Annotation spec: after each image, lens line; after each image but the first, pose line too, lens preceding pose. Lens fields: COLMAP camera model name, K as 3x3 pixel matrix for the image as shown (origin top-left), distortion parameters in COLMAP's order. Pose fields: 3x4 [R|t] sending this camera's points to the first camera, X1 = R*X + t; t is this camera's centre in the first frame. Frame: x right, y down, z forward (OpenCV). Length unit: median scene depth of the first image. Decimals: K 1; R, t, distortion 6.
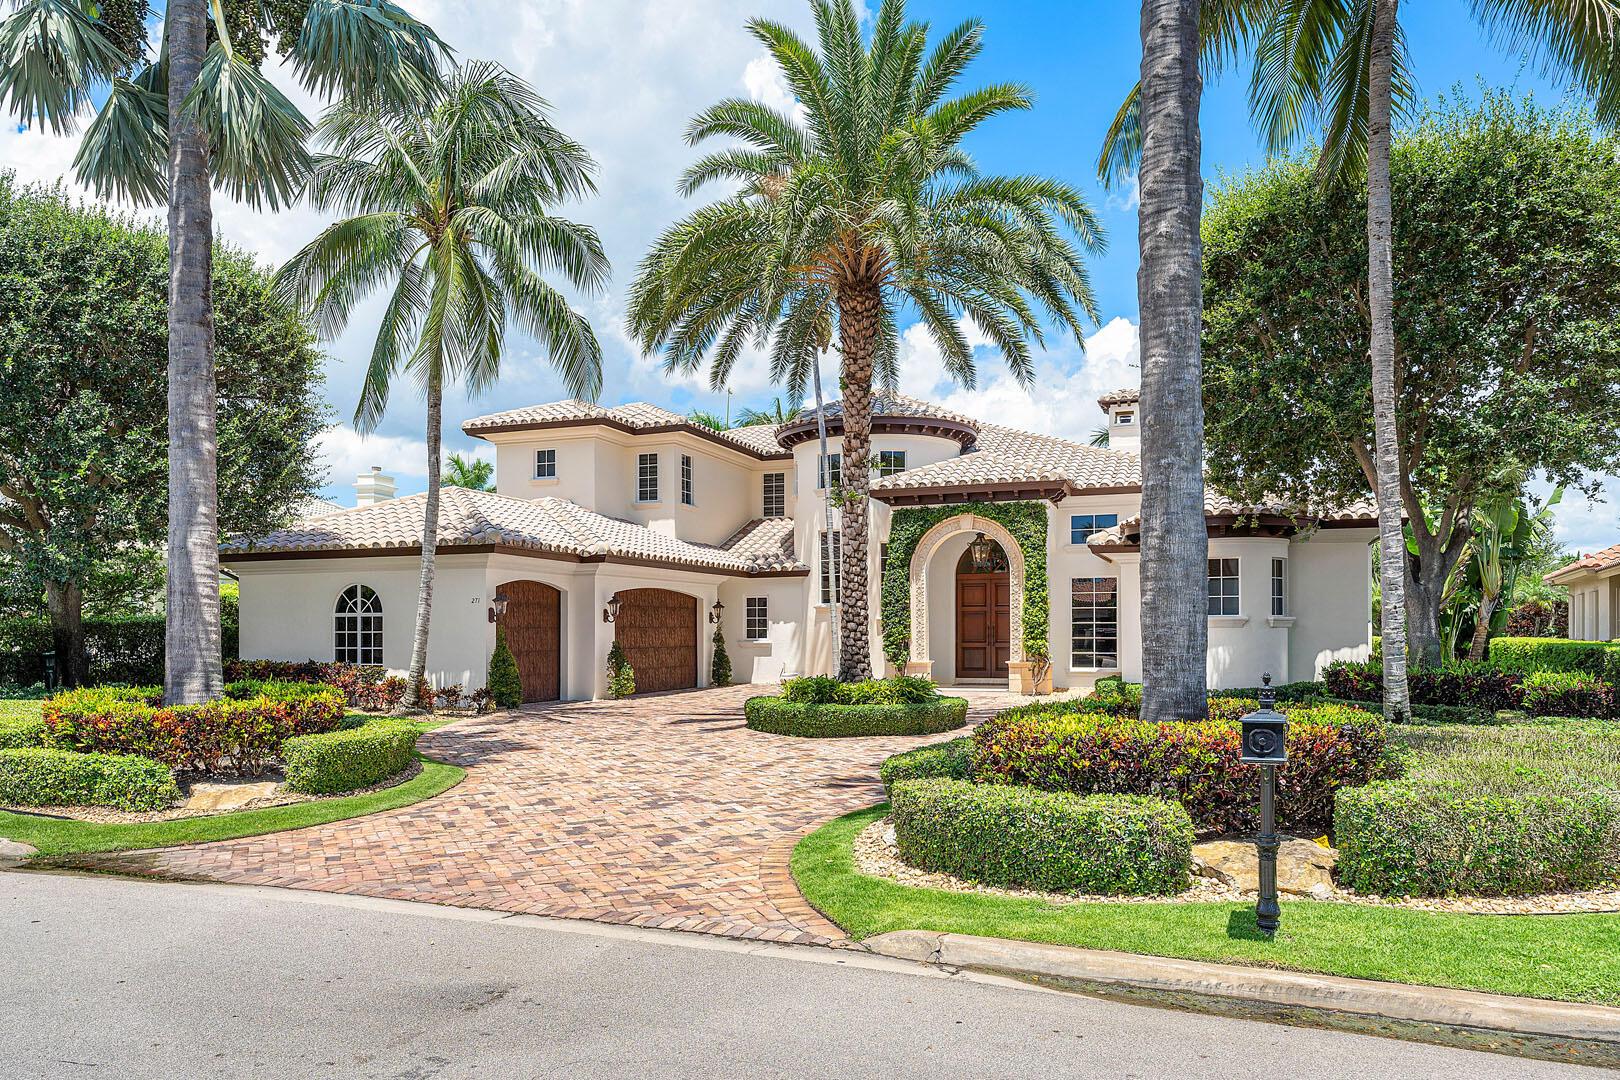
lens RADIAL K [[1065.0, 0, 802.1], [0, 1065.0, 638.7], [0, 0, 1]] dist [-0.001226, 0.000106]
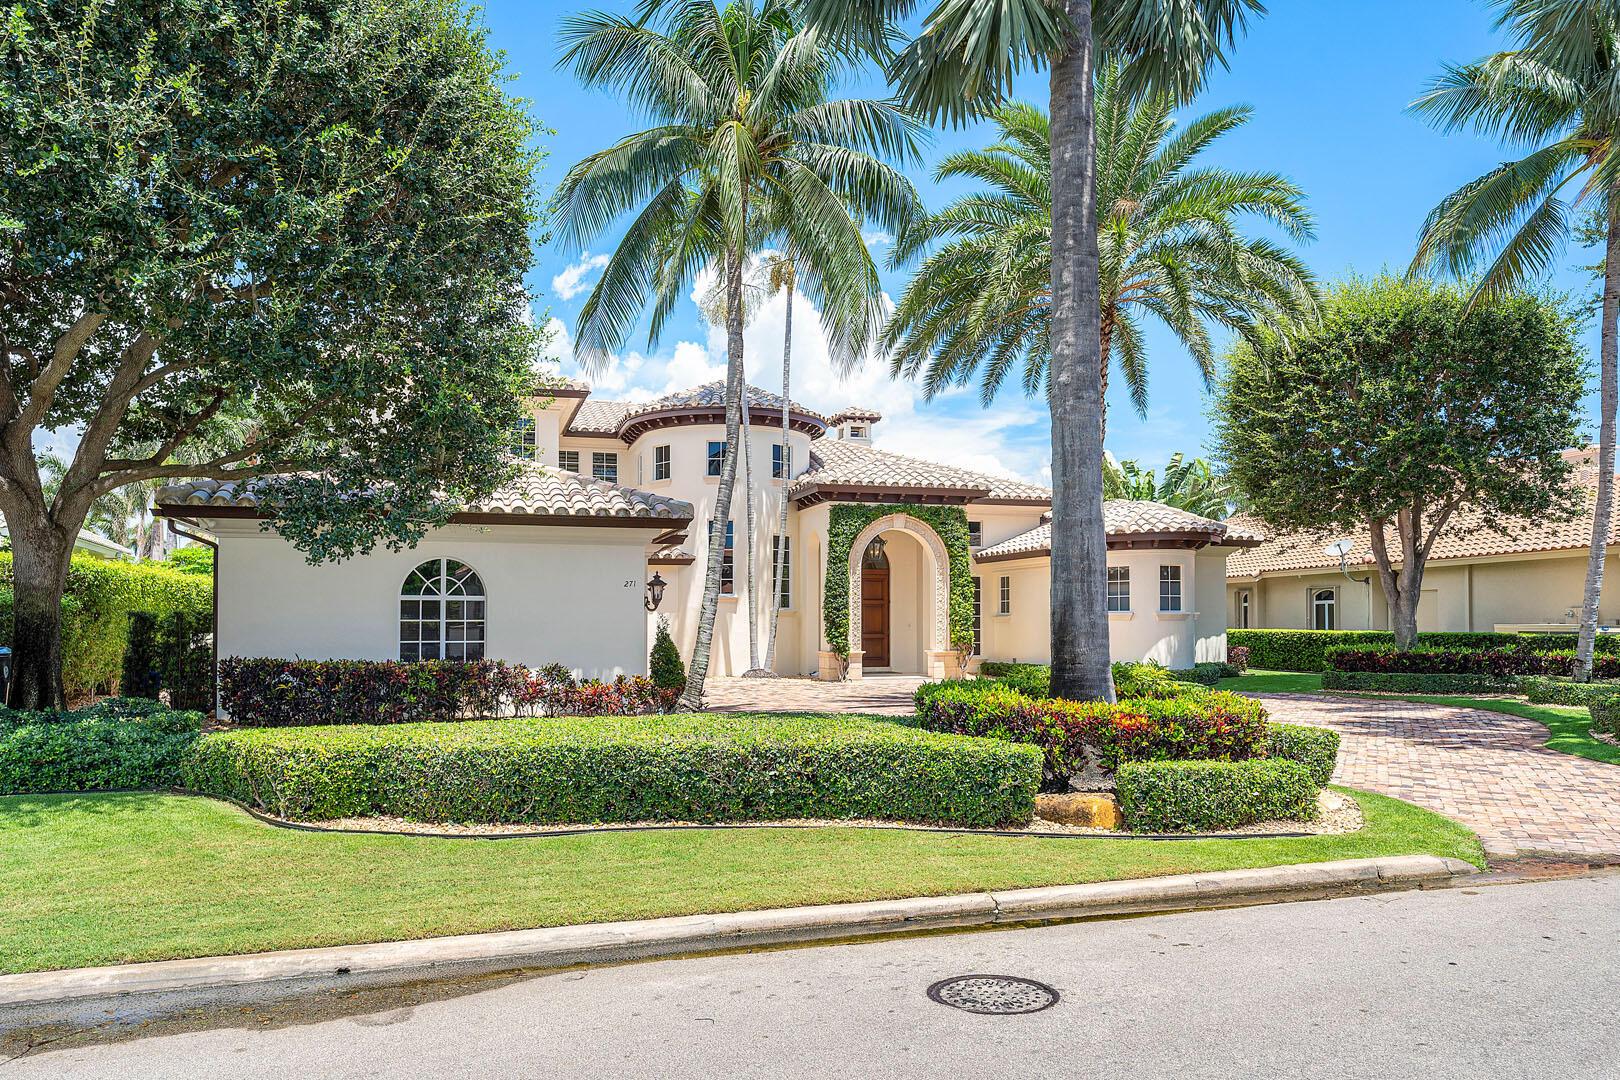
lens RADIAL K [[1065.0, 0, 794.8], [0, 1065.0, 604.2], [0, 0, 1]] dist [-0.001226, 0.000106]
pose [[0.805121, 0.013924, 0.592947, -0.660996], [0.001783, 0.999663, -0.025894, 0.001978], [-0.593108, 0.021905, 0.804825, 0.237105]]
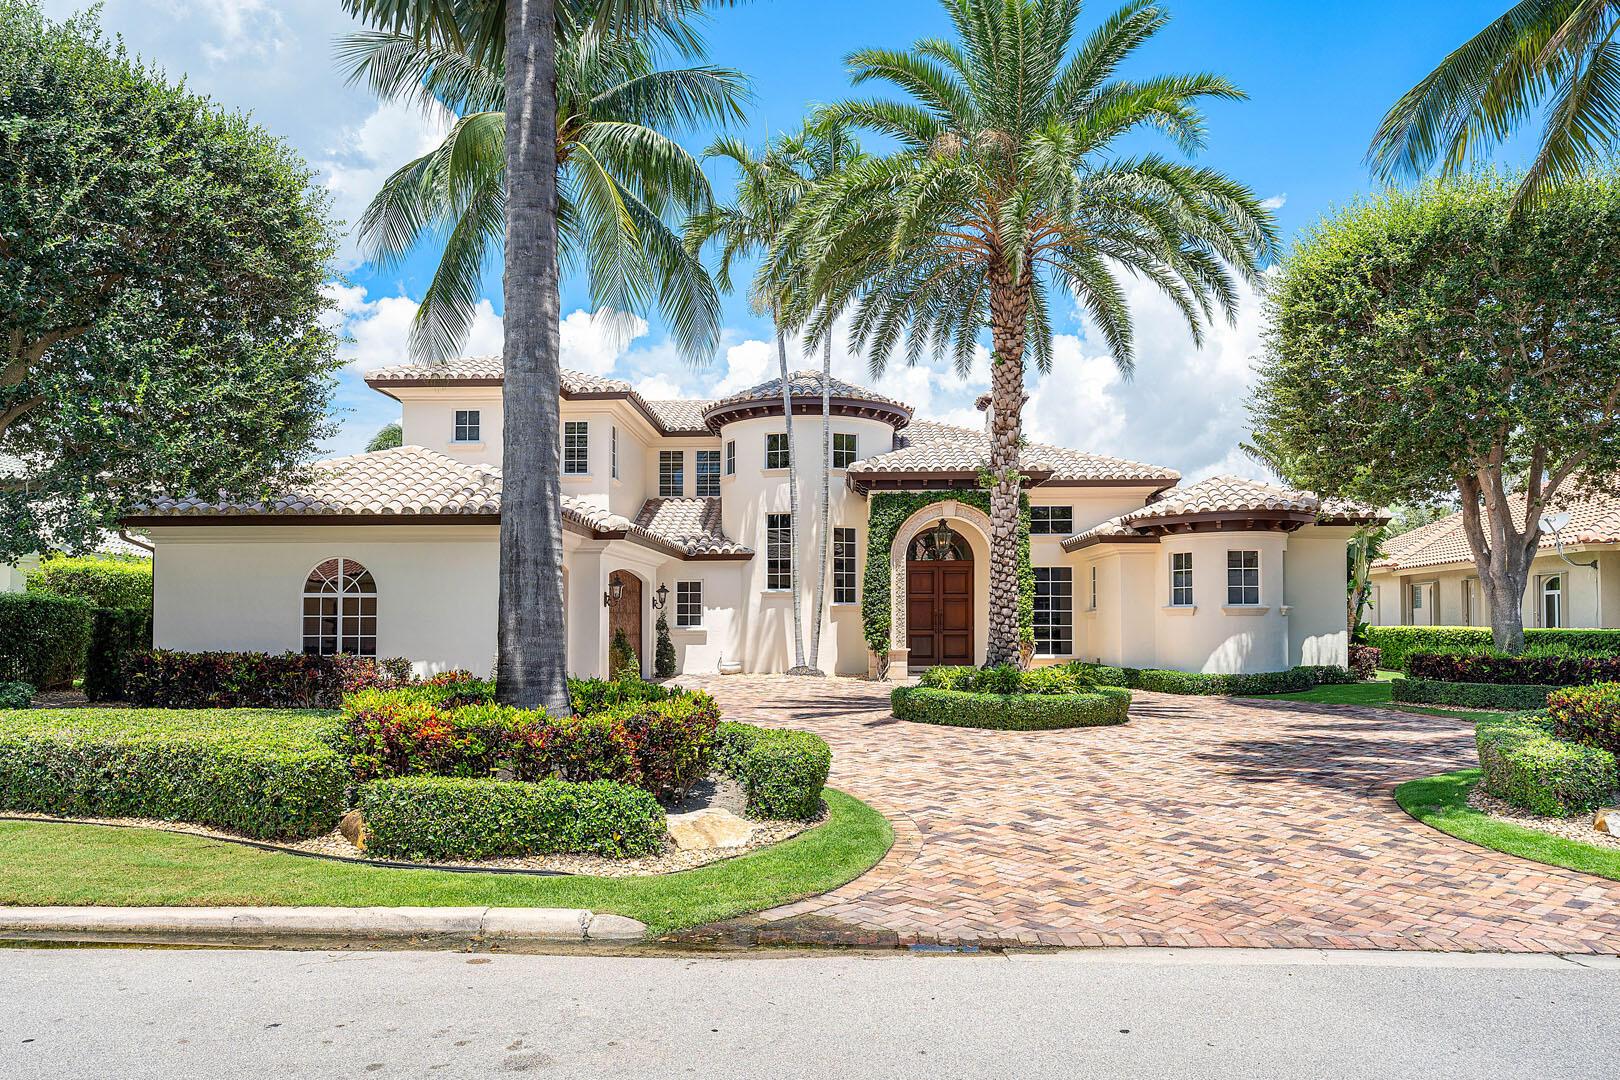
lens RADIAL K [[1065.0, 0, 801.5], [0, 1065.0, 593.5], [0, 0, 1]] dist [-0.001226, 0.000106]
pose [[0.953221, 0.010491, 0.302093, -0.323579], [-0.000896, 0.999491, -0.031882, 0.001714], [-0.302274, 0.030120, 0.952745, 0.114741]]
